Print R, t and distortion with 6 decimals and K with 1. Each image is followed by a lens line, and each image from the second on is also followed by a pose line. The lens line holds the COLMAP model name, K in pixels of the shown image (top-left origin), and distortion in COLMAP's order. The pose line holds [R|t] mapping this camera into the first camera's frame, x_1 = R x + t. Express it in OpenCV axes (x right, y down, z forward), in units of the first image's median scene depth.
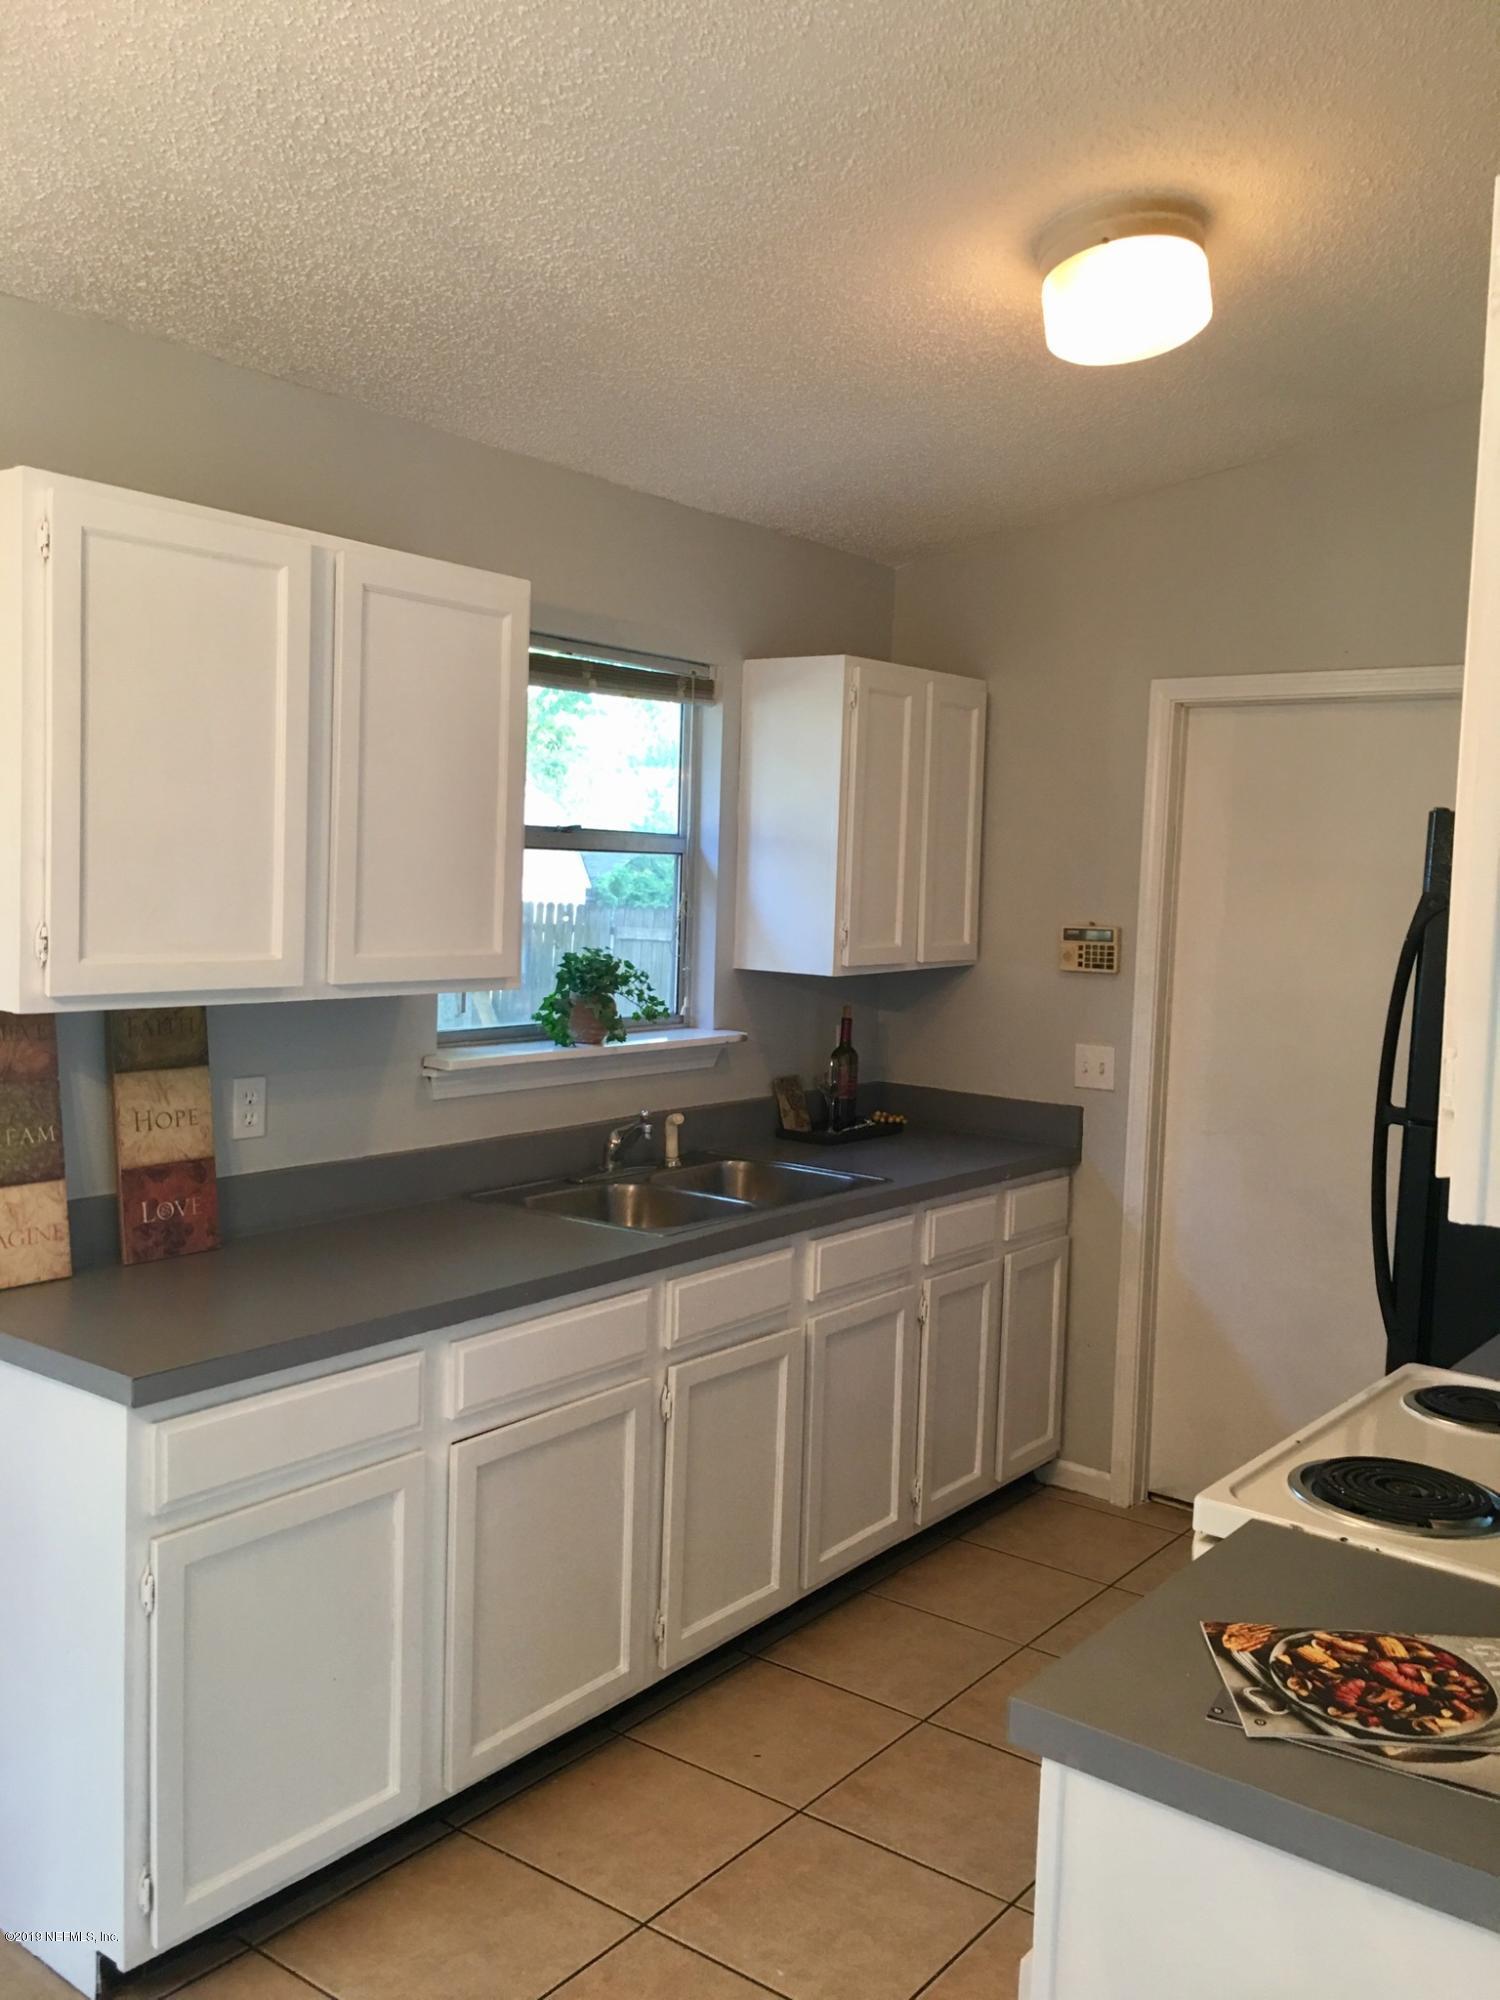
lens RADIAL K [[1677.6, 0, 753.6], [0, 1677.6, 997.9], [0, 0, 1]] dist [0.087165, -0.001538]
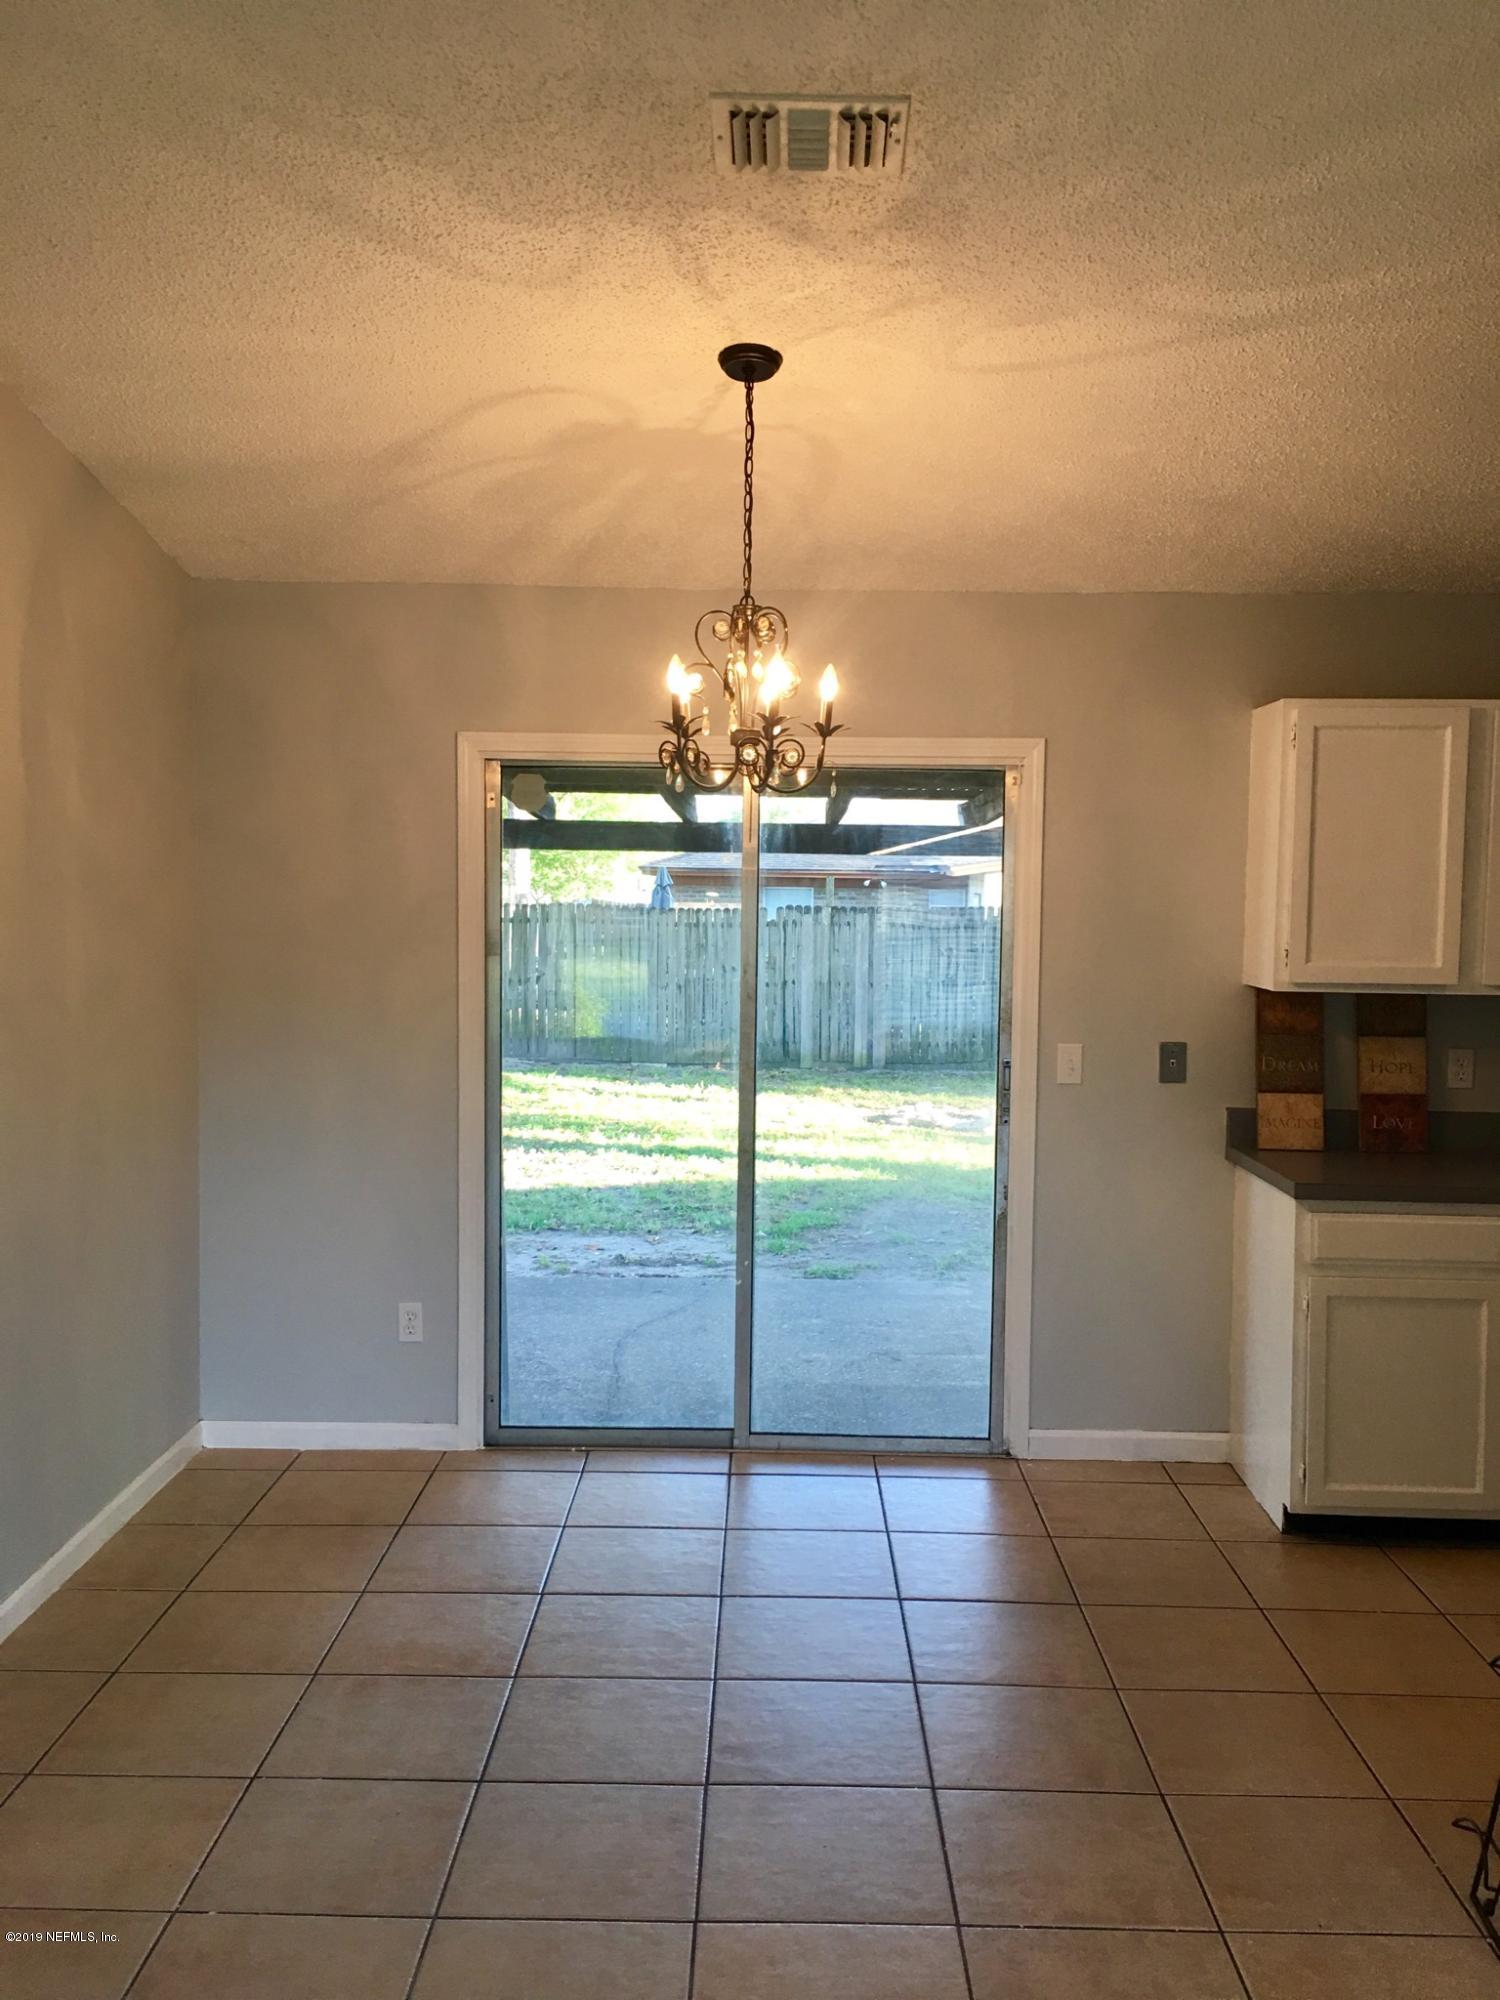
lens RADIAL K [[1677.6, 0, 752.6], [0, 1677.6, 1000.0], [0, 0, 1]] dist [0.087165, -0.001538]
pose [[0.580198, 0.026137, -0.814056, 0.654177], [-0.054683, 0.998480, -0.006916, 0.054953], [0.812638, 0.048527, 0.580745, -0.469560]]
